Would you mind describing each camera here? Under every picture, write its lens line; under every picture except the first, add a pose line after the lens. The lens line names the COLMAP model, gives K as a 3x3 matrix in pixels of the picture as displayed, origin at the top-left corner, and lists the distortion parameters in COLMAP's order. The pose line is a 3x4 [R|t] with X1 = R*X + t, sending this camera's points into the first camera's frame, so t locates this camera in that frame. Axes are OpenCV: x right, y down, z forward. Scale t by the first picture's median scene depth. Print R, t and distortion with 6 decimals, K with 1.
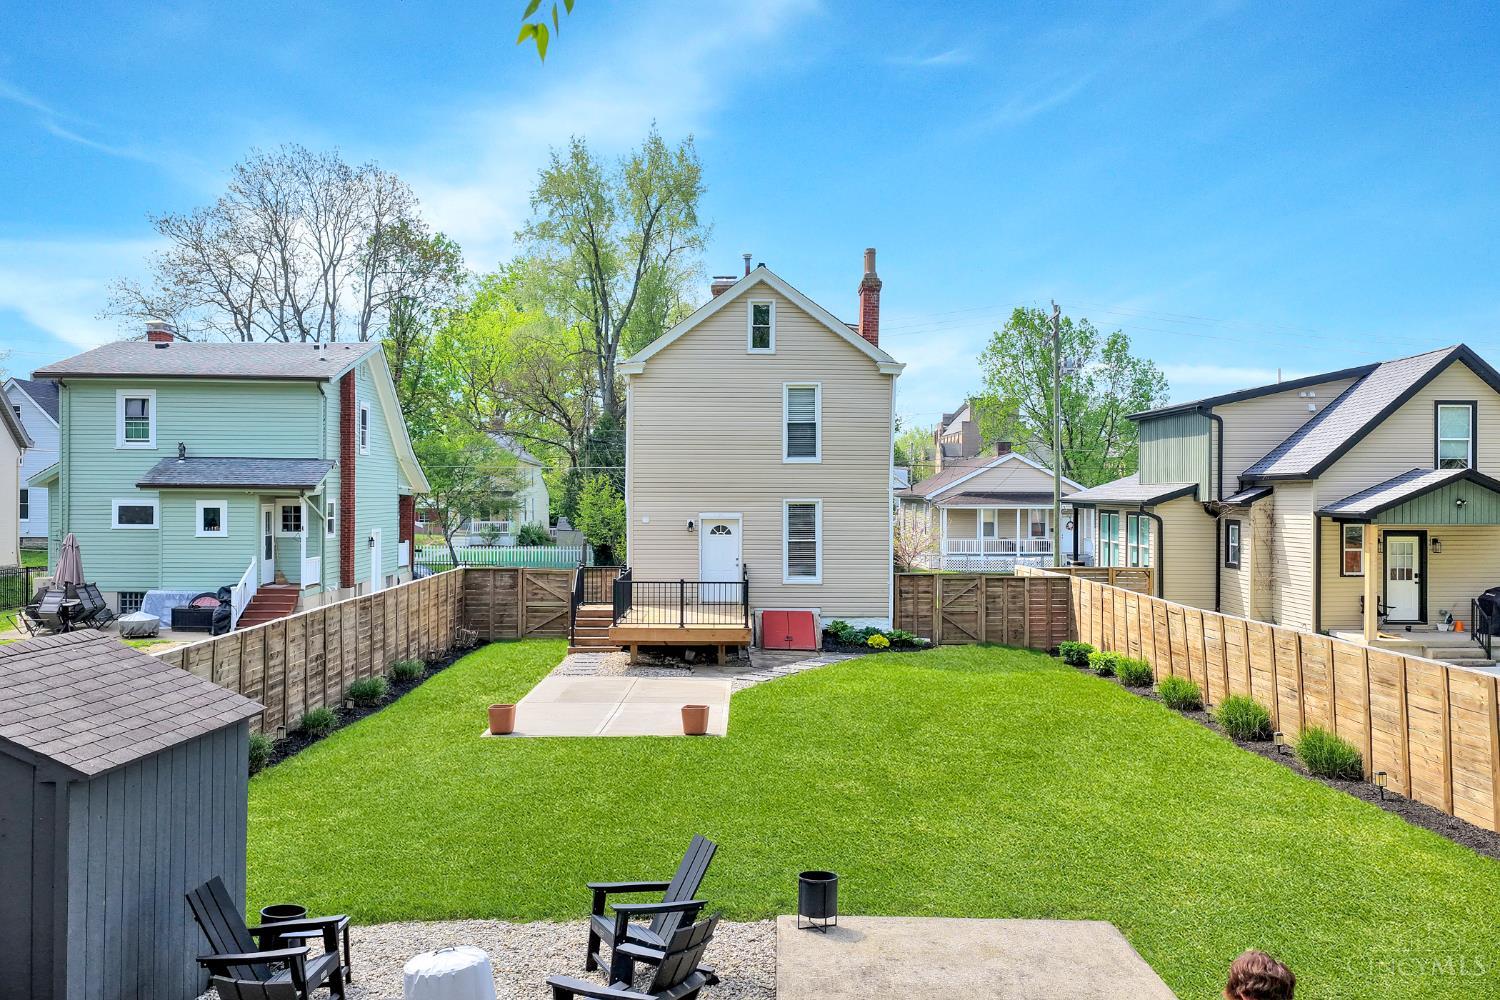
lens RADIAL K [[1233.8, 0, 748.4], [0, 1233.8, 499.2], [0, 0, 1]] dist [-0.017568, 0.001722]
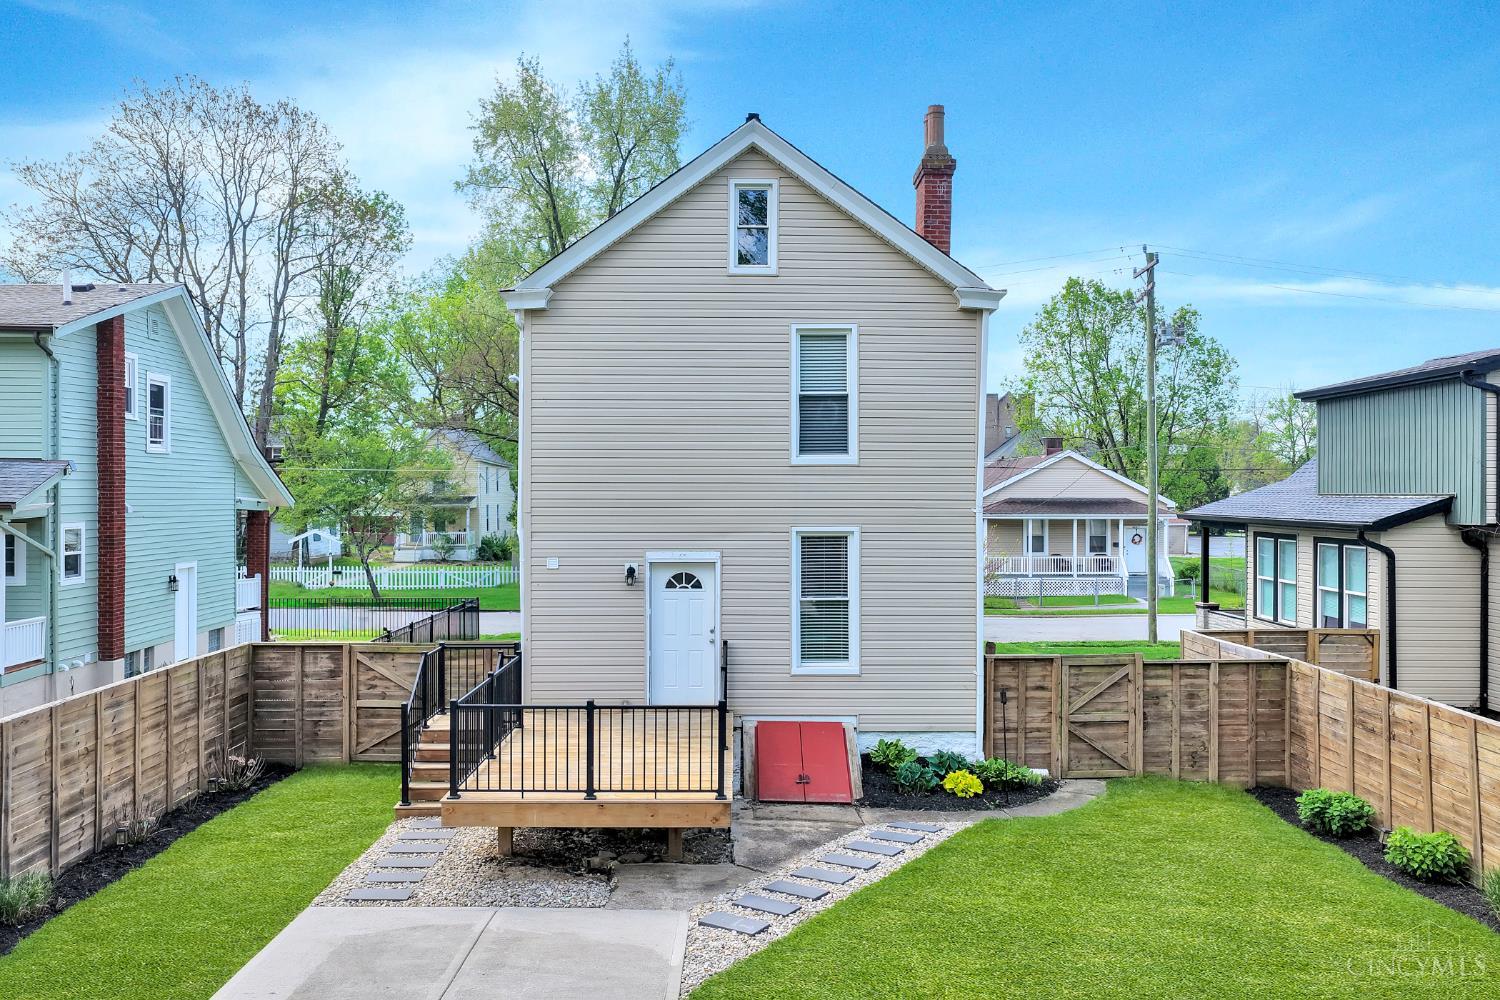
lens RADIAL K [[1233.8, 0, 752.7], [0, 1233.8, 496.7], [0, 0, 1]] dist [-0.017568, 0.001722]
pose [[0.999994, -0.002345, 0.002594, 0.008193], [0.002351, 0.999995, -0.002272, -0.012511], [-0.002589, 0.002278, 0.999994, 0.409116]]
